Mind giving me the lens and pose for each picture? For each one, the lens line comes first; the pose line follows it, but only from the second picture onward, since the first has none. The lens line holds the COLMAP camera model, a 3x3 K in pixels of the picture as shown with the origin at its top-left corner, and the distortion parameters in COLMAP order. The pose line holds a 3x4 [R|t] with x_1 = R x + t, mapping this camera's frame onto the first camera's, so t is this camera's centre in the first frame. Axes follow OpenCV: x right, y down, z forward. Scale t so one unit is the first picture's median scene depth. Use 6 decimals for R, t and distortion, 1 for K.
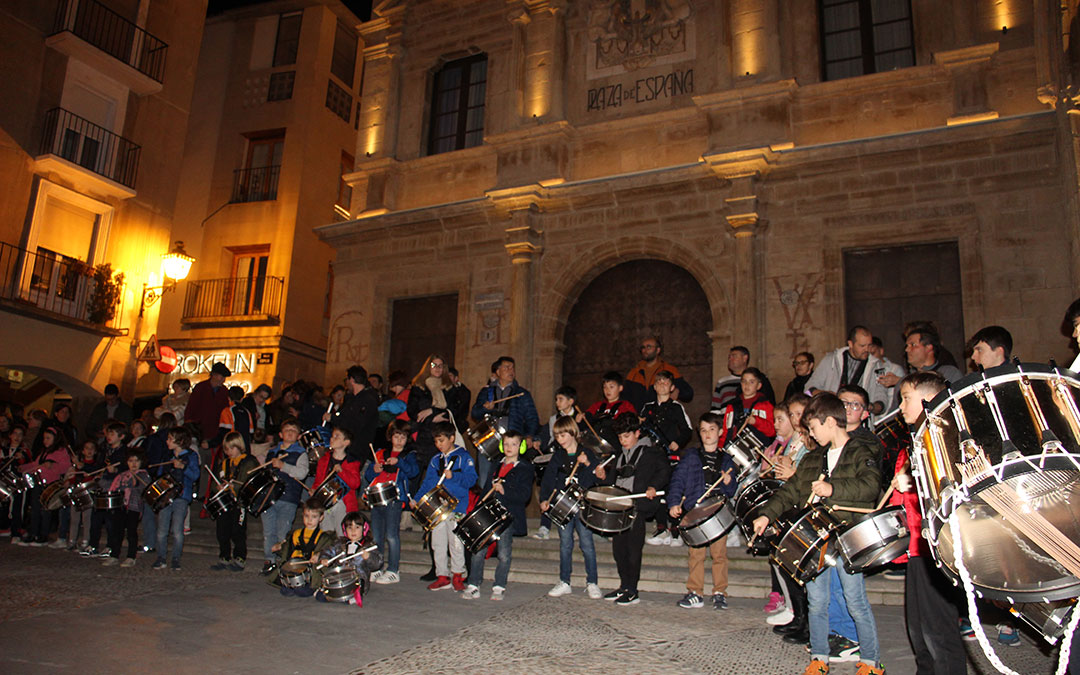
lens RADIAL K [[881.5, 0, 543.5], [0, 881.5, 344.9], [0, 0, 1]] dist [-0.175617, 0.157220]
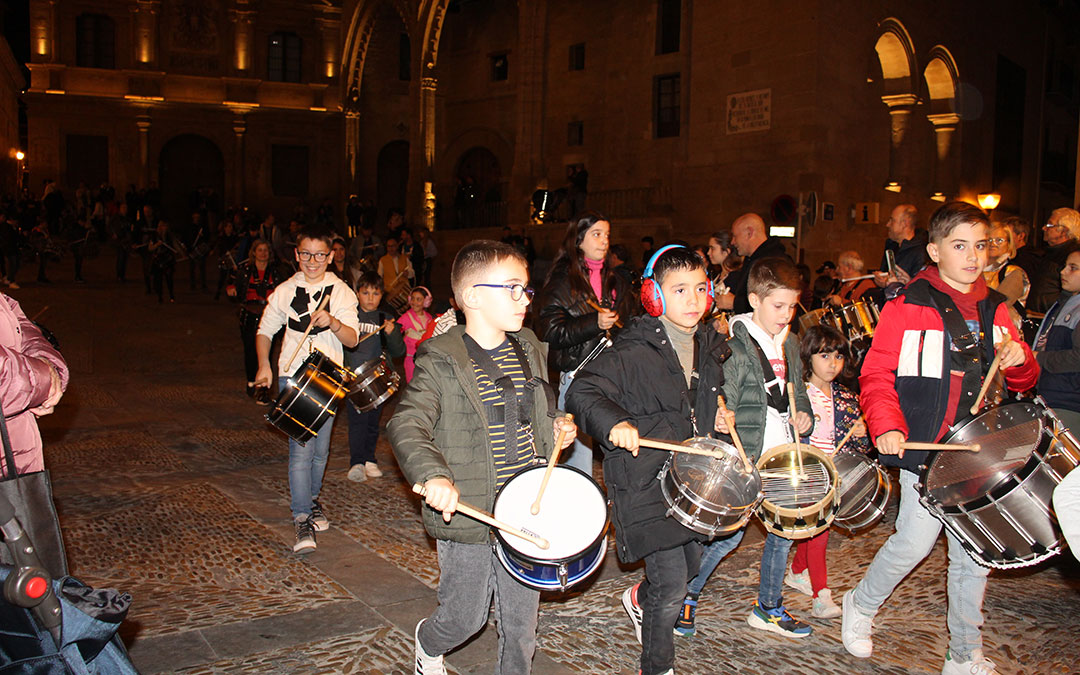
lens RADIAL K [[881.5, 0, 539.6], [0, 881.5, 334.7], [0, 0, 1]] dist [-0.175617, 0.157220]
pose [[0.644135, -0.092460, 0.759303, -1.116713], [-0.157054, 0.955531, 0.249588, -0.301220], [-0.748615, -0.280020, 0.600970, -1.342328]]
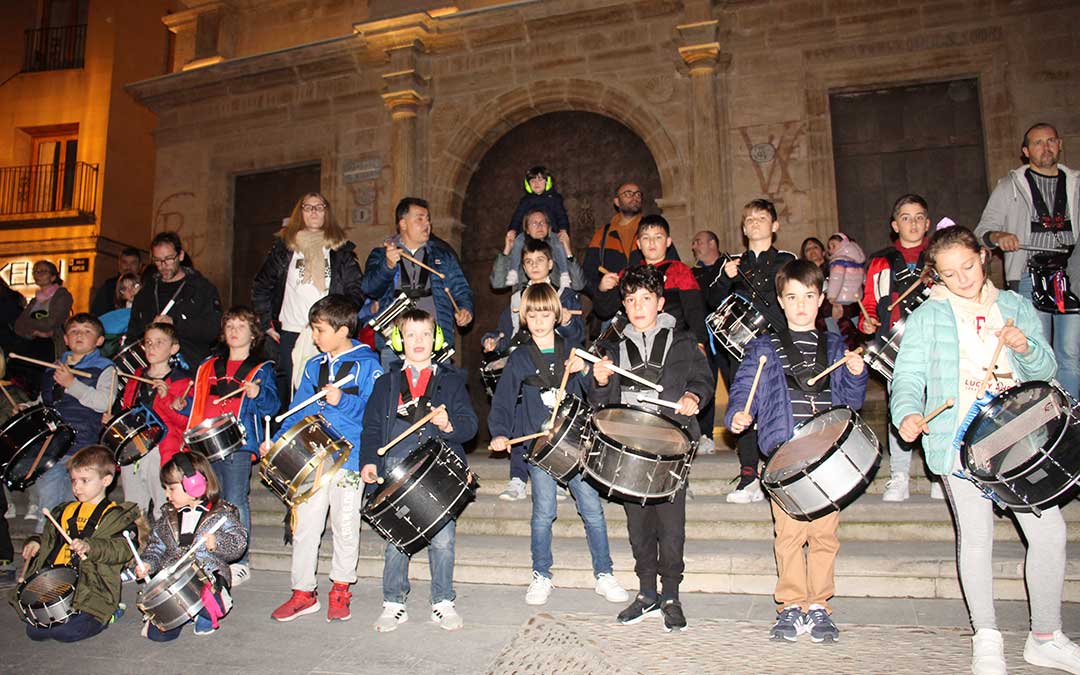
lens RADIAL K [[881.5, 0, 537.6], [0, 881.5, 339.0], [0, 0, 1]] dist [-0.175617, 0.157220]
pose [[0.987828, -0.032225, 0.152175, -0.030307], [0.018868, 0.995905, 0.088414, 0.032088], [-0.154401, -0.084466, 0.984391, 0.216685]]
